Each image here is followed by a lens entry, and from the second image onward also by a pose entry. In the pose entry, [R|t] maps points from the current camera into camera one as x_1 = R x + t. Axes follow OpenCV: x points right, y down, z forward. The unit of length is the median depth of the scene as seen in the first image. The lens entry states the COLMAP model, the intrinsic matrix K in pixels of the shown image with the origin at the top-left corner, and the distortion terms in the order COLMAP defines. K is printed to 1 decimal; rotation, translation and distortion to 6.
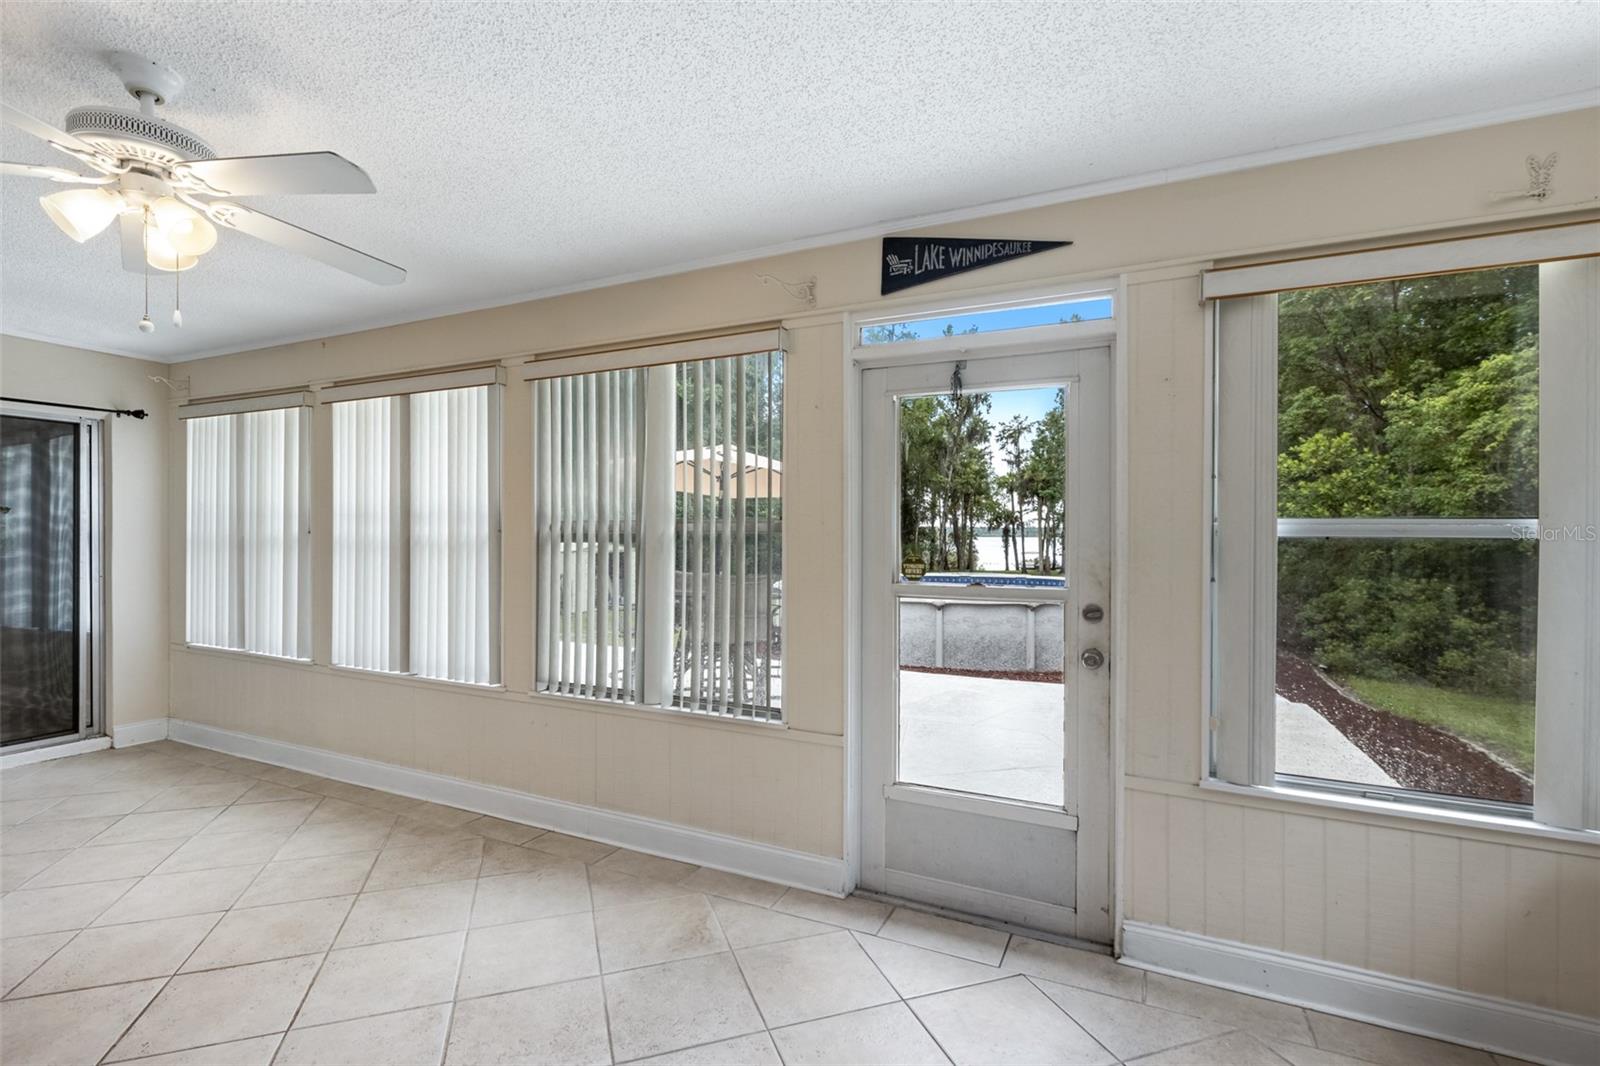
lens RADIAL K [[723.7, 0, 806.1], [0, 723.7, 540.6], [0, 0, 1]] dist [-0.002754, 0.000304]
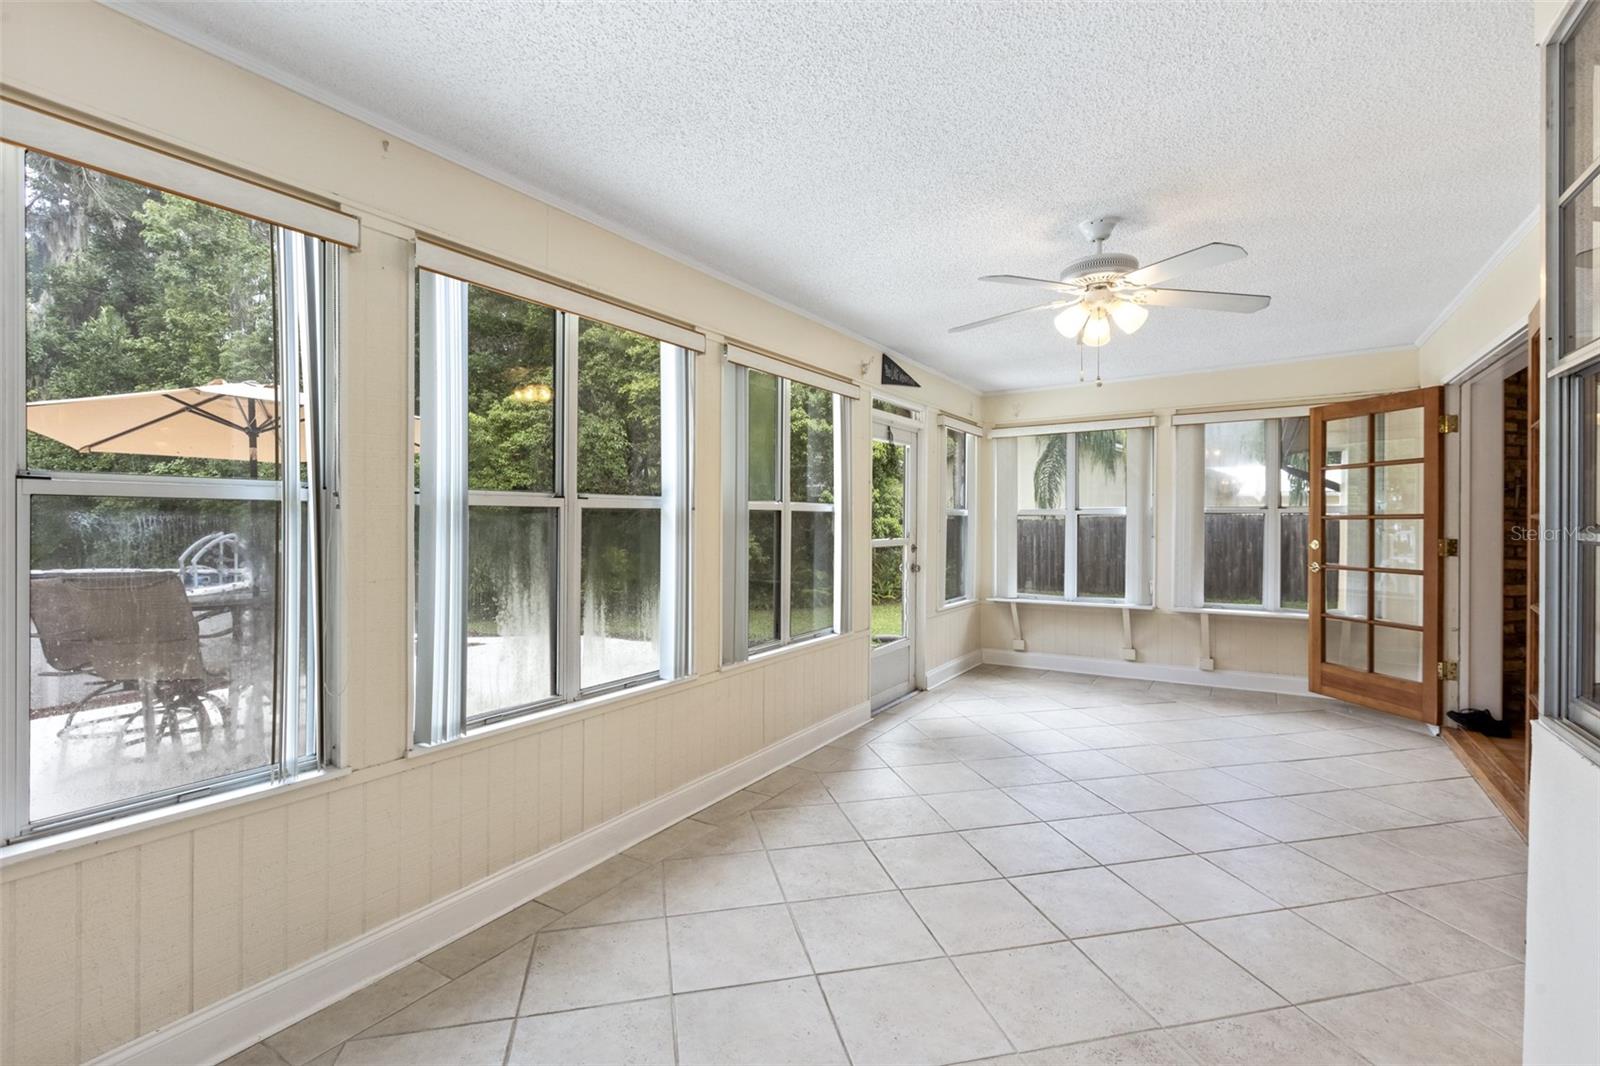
lens RADIAL K [[738.7, 0, 770.1], [0, 738.7, 524.6], [0, 0, 1]] dist [-0.014223, -0.000192]
pose [[0.139494, -0.013007, 0.990137, -1.328765], [0.004396, 0.999912, 0.012516, -0.003841], [-0.990213, 0.002607, 0.139539, 0.752218]]
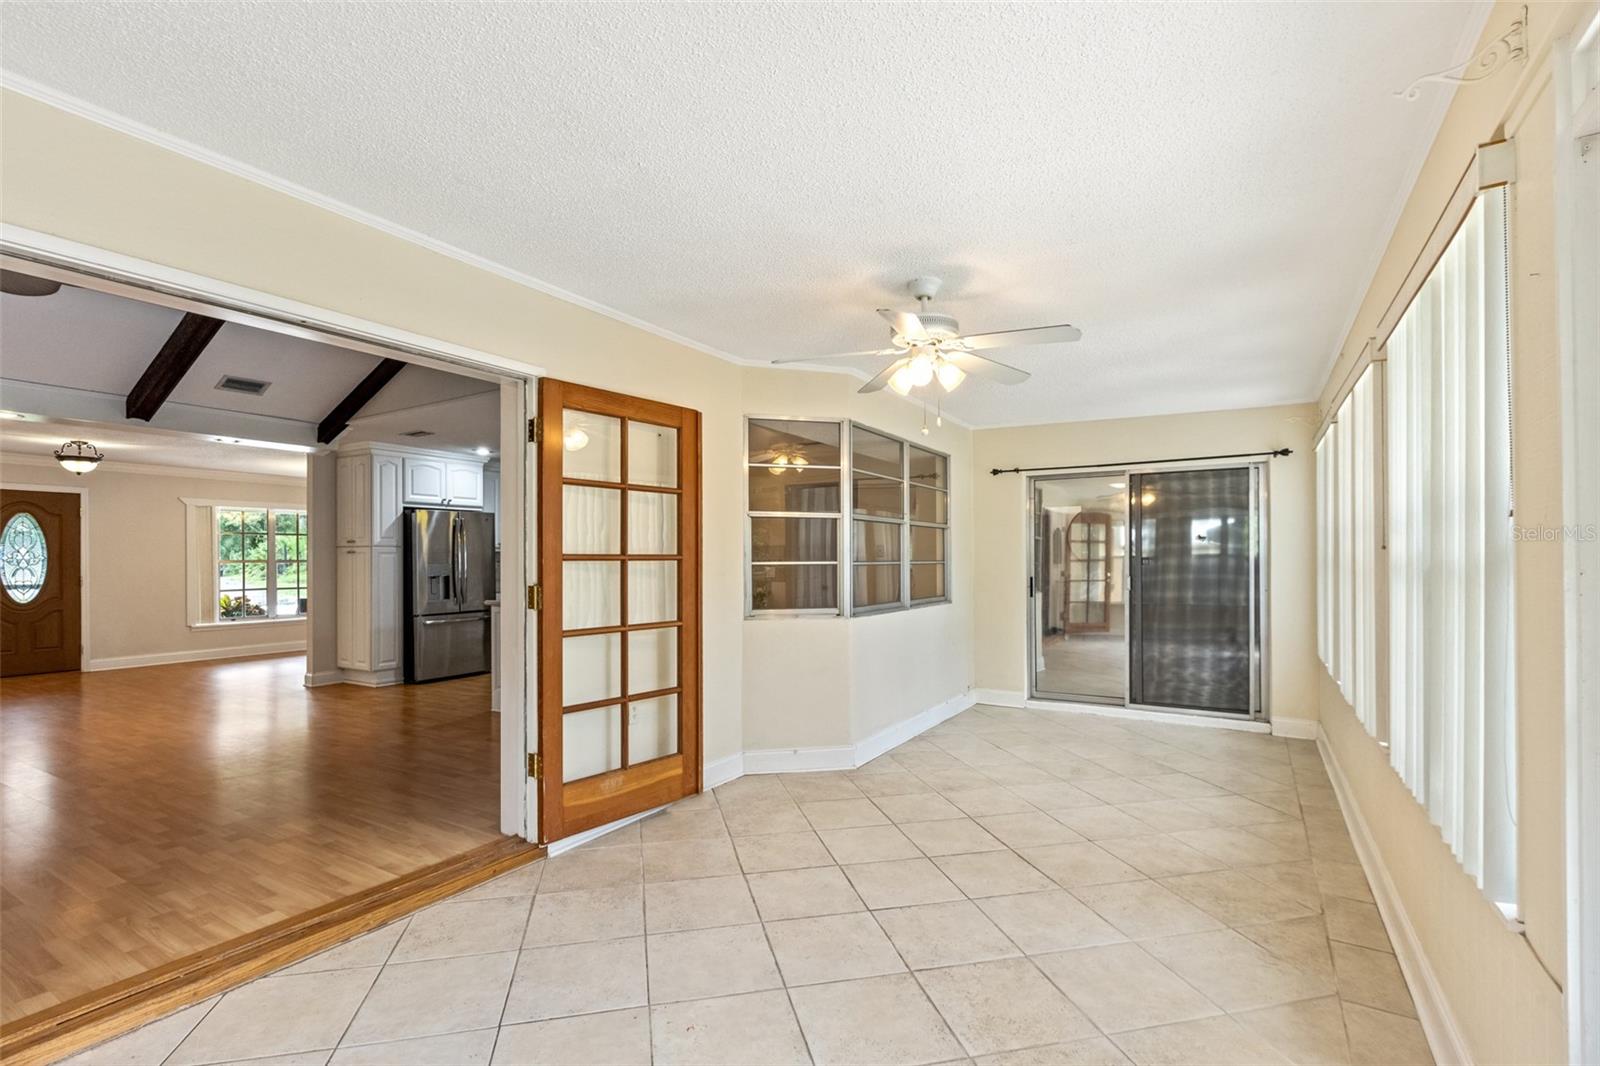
lens RADIAL K [[723.7, 0, 796.0], [0, 723.7, 554.7], [0, 0, 1]] dist [-0.002754, 0.000304]
pose [[-0.100029, -0.010917, -0.994925, 0.407829], [-0.003846, 0.999937, -0.010585, 0.007010], [0.994977, 0.002768, -0.100065, 0.436672]]
